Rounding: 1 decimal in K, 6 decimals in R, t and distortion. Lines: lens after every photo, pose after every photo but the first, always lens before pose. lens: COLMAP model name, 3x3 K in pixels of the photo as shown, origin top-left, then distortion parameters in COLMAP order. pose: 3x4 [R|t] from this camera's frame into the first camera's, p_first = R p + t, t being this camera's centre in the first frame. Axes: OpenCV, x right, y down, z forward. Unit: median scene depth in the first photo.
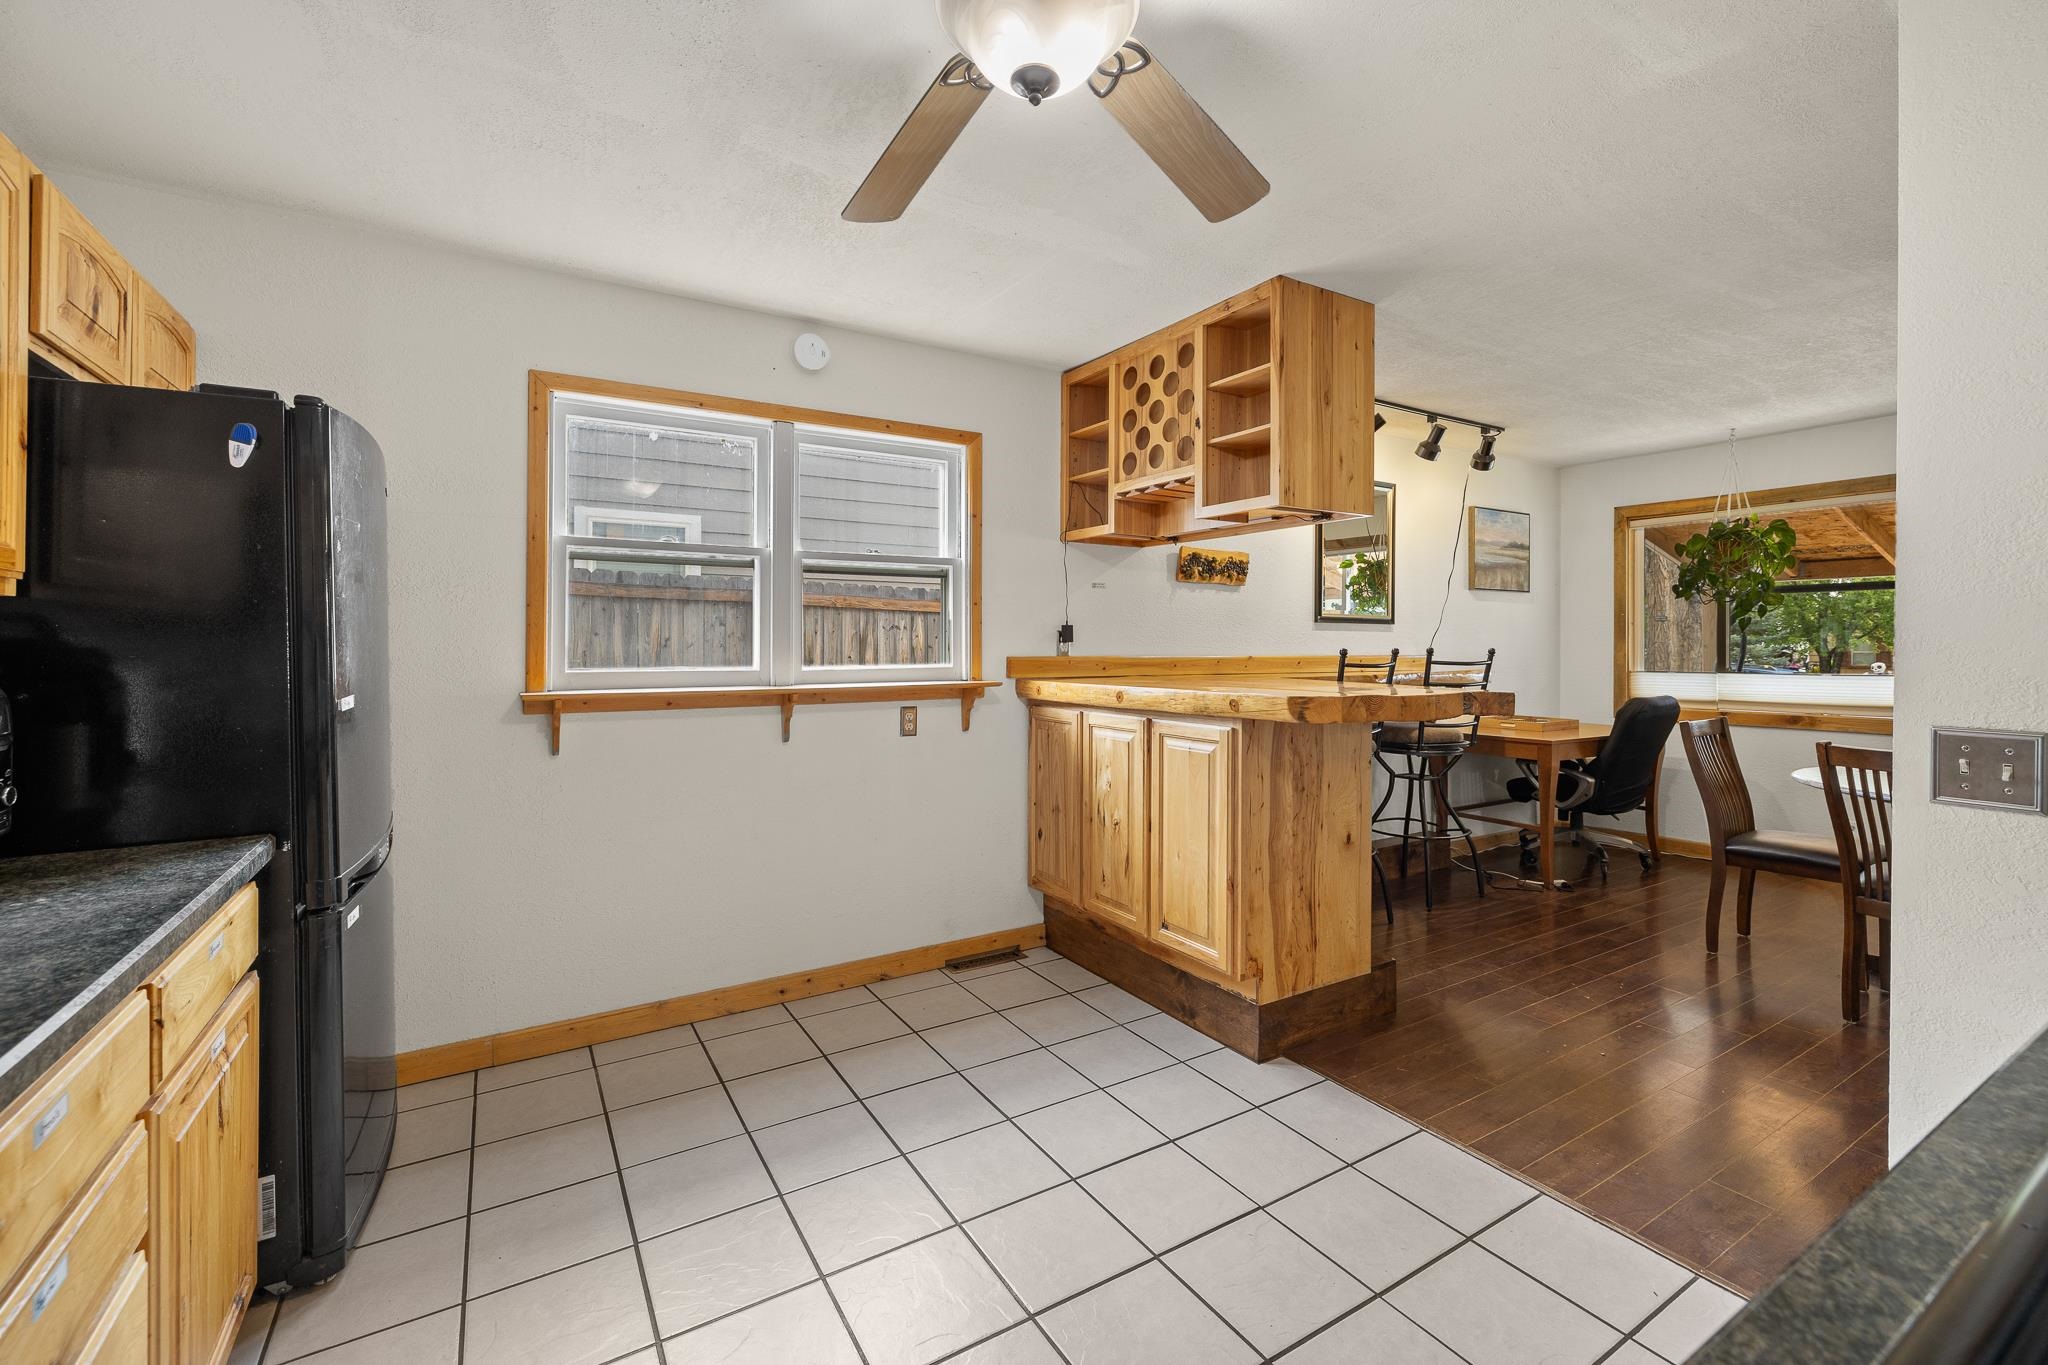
lens RADIAL K [[867.4, 0, 1035.6], [0, 867.4, 646.4], [0, 0, 1]] dist [0.003133, -0.000111]
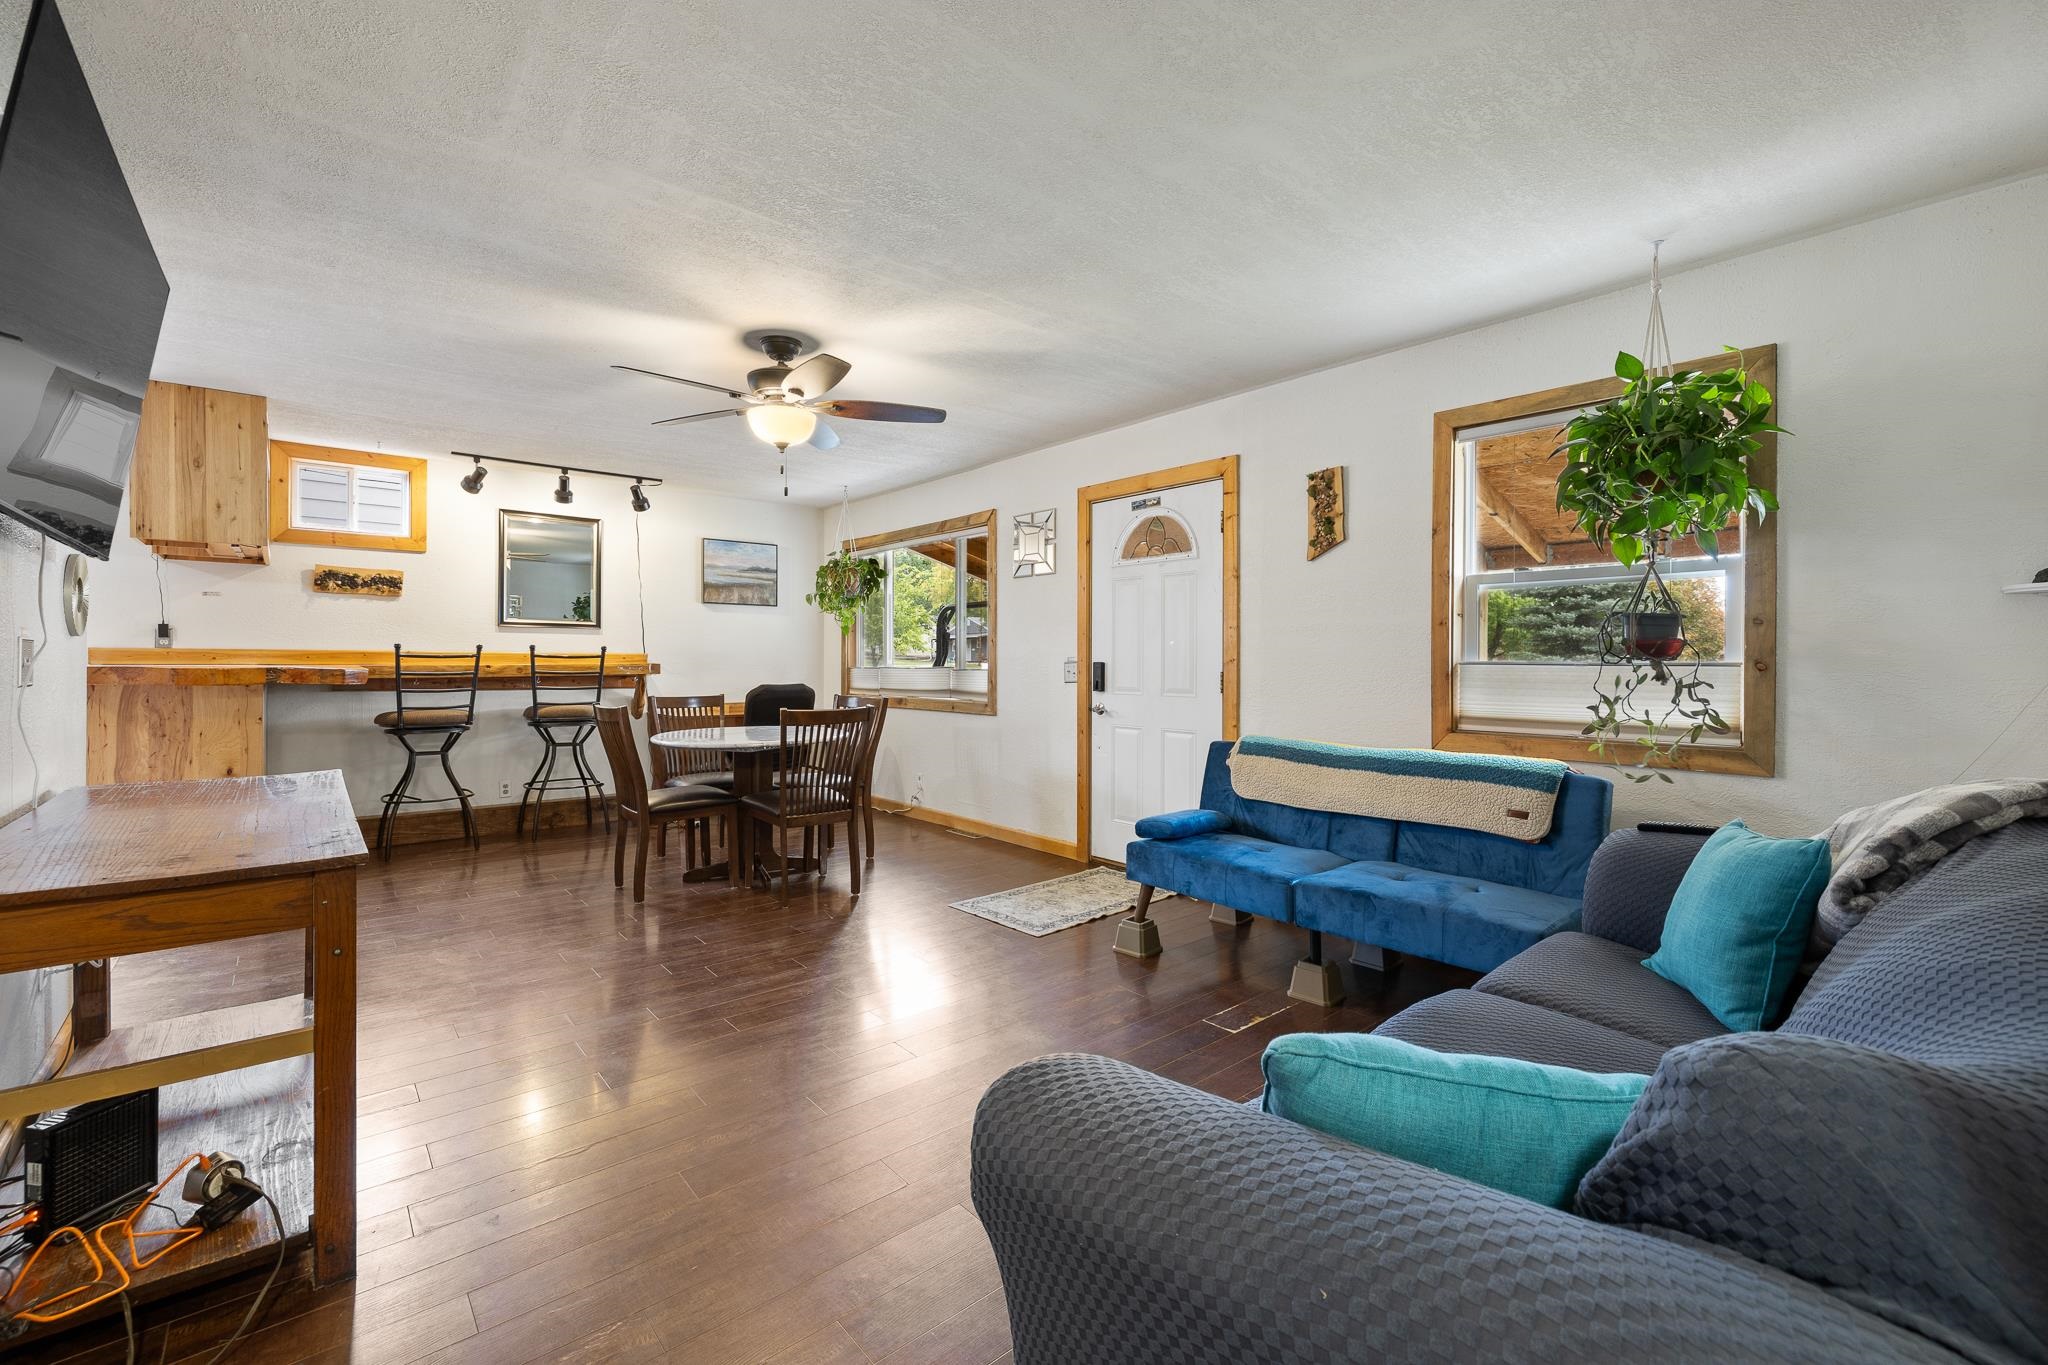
lens RADIAL K [[867.4, 0, 1027.9], [0, 867.4, 662.7], [0, 0, 1]] dist [0.003133, -0.000111]
pose [[0.989088, 0.003960, 0.147274, 1.061436], [-0.004284, 0.999989, 0.001887, 0.023965], [-0.147265, -0.002497, 0.989094, -0.450201]]
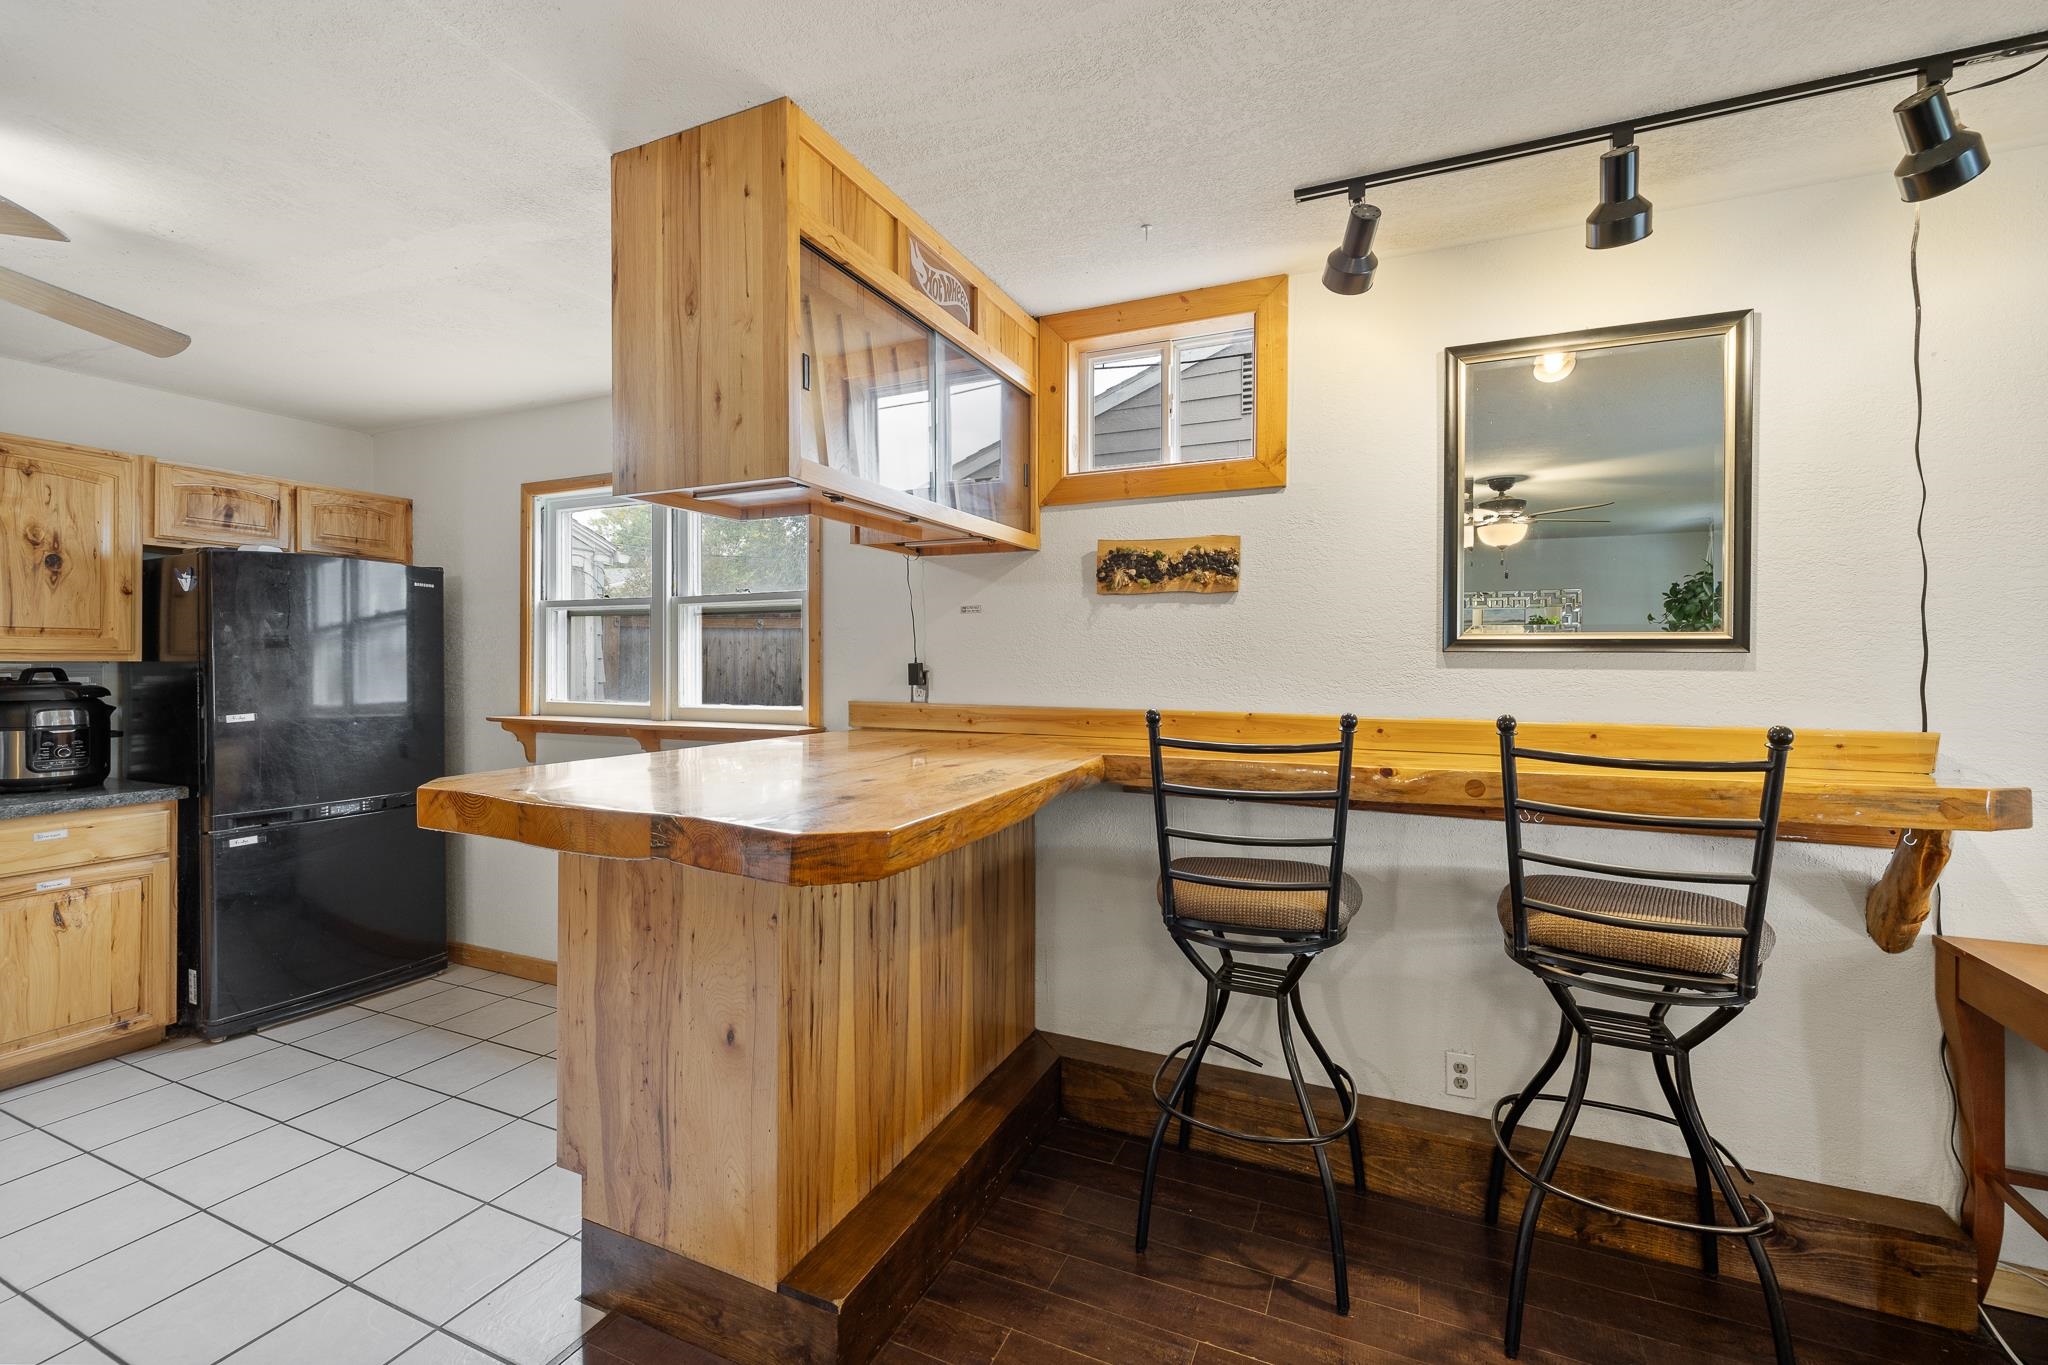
lens RADIAL K [[867.4, 0, 1028.7], [0, 867.4, 661.8], [0, 0, 1]] dist [0.003133, -0.000111]
pose [[0.558850, 0.002039, -0.829266, 0.704151], [-0.002914, 0.999996, 0.000495, -0.025260], [0.829264, 0.002140, 0.558853, 0.610932]]
